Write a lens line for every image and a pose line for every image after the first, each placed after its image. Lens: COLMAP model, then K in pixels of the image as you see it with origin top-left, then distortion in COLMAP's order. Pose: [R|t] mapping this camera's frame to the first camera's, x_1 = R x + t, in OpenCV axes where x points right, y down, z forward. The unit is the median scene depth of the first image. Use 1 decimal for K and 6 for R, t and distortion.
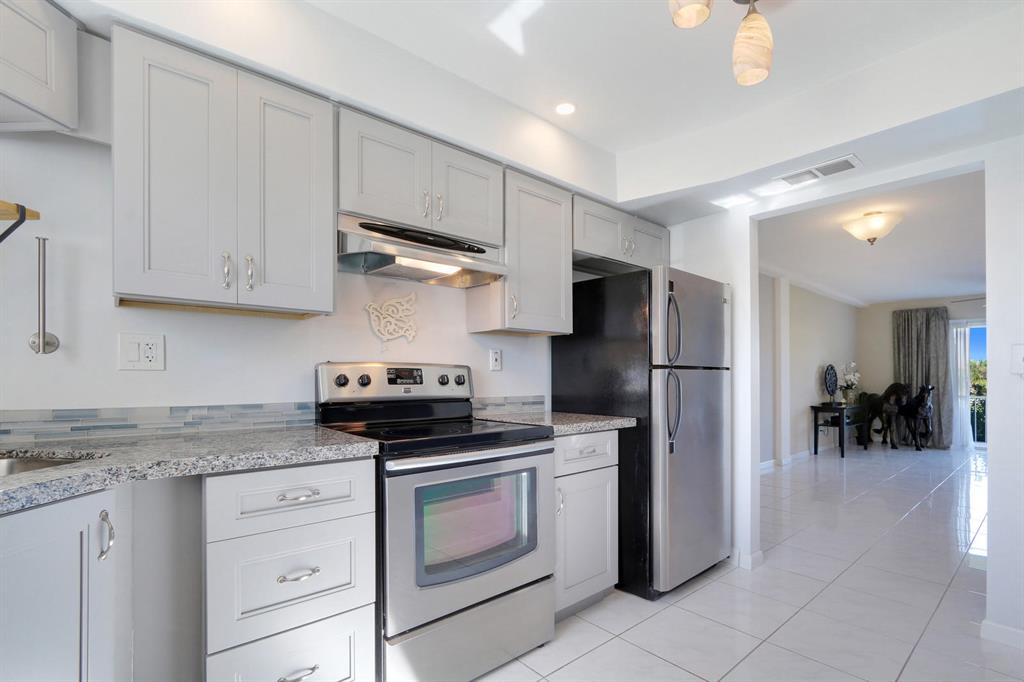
lens RADIAL K [[481.3, 0, 513.1], [0, 481.3, 372.2], [0, 0, 1]] dist [-0.000776, -0.000213]
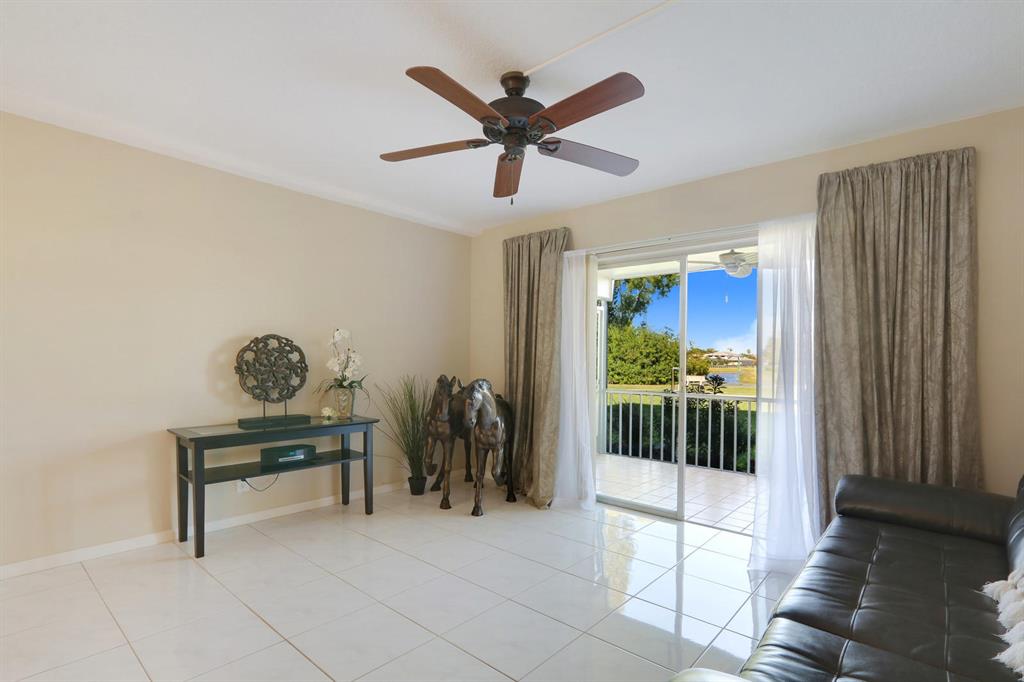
lens RADIAL K [[481.3, 0, 517.8], [0, 481.3, 365.7], [0, 0, 1]] dist [-0.000776, -0.000213]
pose [[0.991472, 0.009934, 0.129942, 0.802932], [-0.012695, 0.999711, 0.020436, 0.001973], [-0.129702, -0.021912, 0.991311, 0.503774]]
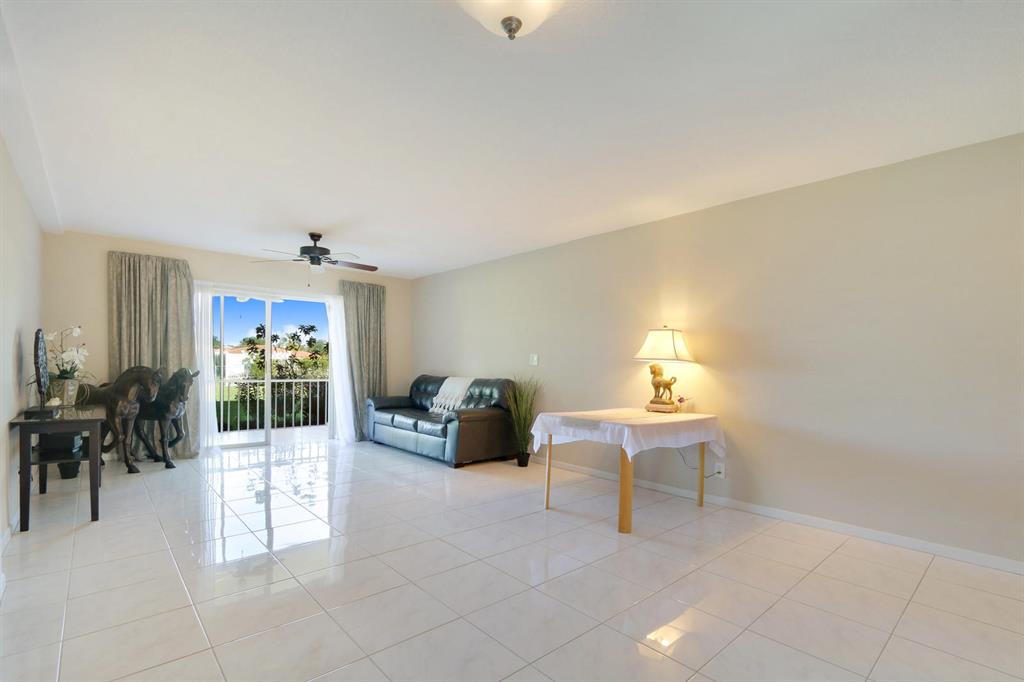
lens RADIAL K [[481.3, 0, 530.4], [0, 481.3, 368.9], [0, 0, 1]] dist [-0.000776, -0.000213]
pose [[-0.015096, -0.014279, 0.999784, 0.168838], [-0.019307, 0.999716, 0.013986, 0.007342], [-0.999700, -0.019092, -0.015367, 0.502451]]
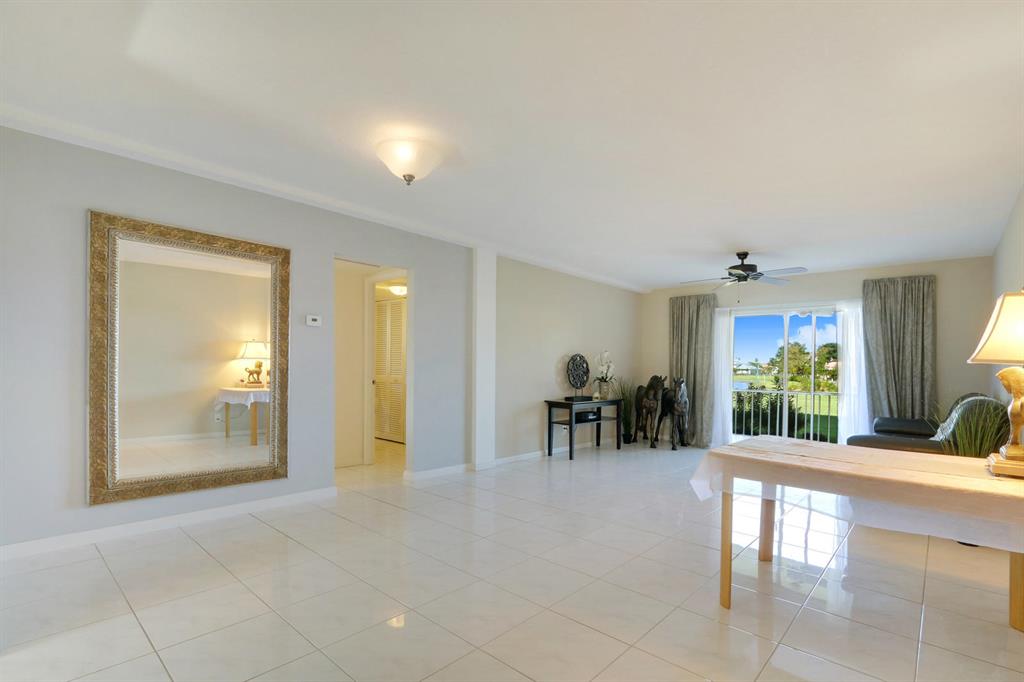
lens RADIAL K [[481.3, 0, 515.7], [0, 481.3, 370.8], [0, 0, 1]] dist [-0.000776, -0.000213]
pose [[0.993473, 0.013446, 0.113274, 0.430126], [-0.015216, 0.999775, 0.014783, 0.004009], [-0.113050, -0.016410, 0.993454, 0.127512]]
